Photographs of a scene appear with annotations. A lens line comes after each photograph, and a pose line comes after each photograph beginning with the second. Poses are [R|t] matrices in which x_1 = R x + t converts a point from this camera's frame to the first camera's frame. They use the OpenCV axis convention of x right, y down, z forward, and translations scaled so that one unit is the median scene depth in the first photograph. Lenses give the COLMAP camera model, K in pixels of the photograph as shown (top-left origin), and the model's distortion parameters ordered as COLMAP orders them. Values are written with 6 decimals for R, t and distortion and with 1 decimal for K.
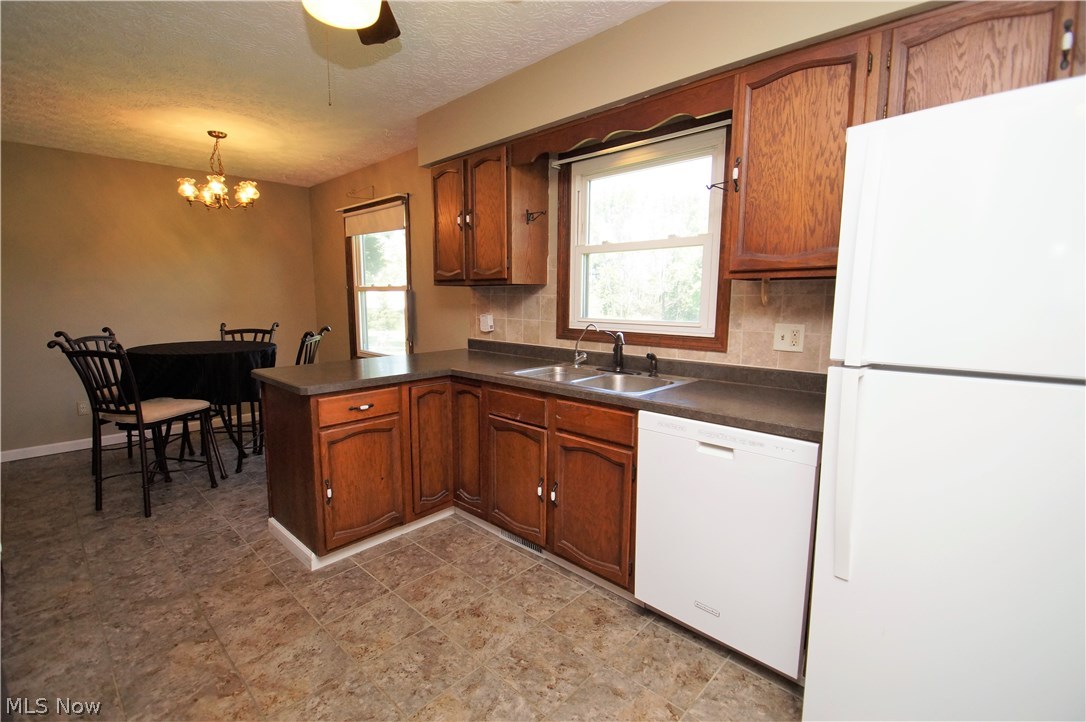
lens RADIAL K [[485.4, 0, 533.6], [0, 485.4, 363.8], [0, 0, 1]] dist [0.022020, -0.020892]
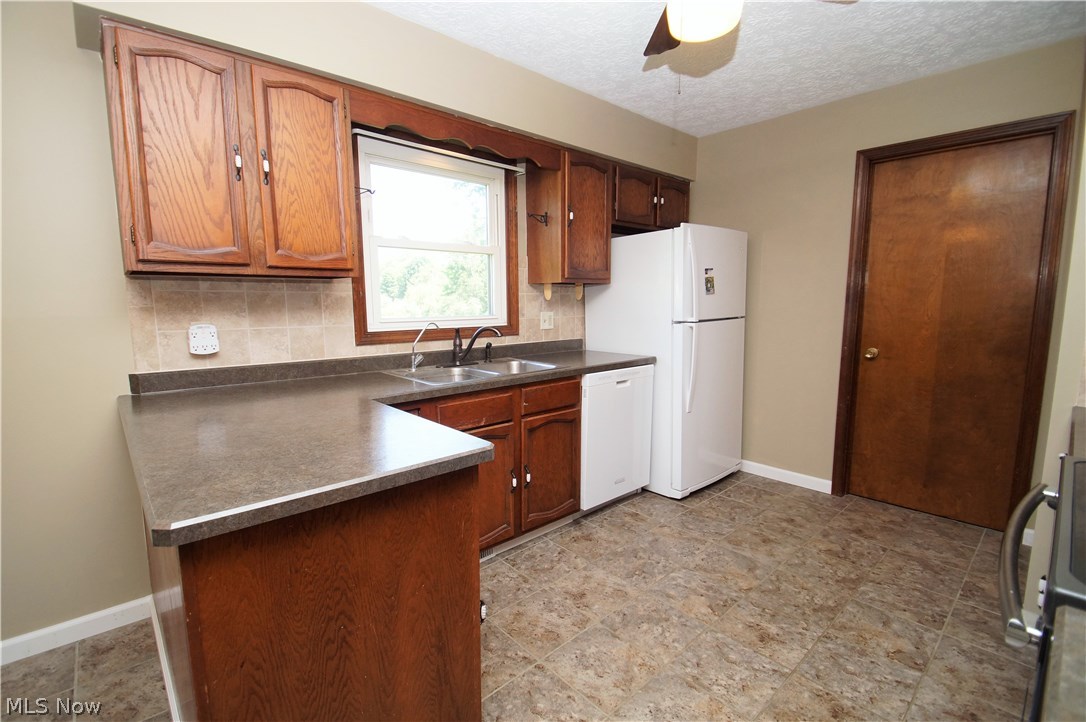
lens RADIAL K [[485.4, 0, 533.6], [0, 485.4, 363.8], [0, 0, 1]] dist [0.022020, -0.020892]
pose [[0.077761, -0.134532, 0.987853, -0.944782], [0.142021, 0.982243, 0.122588, -0.102875], [-0.986805, 0.130763, 0.095487, 0.809605]]
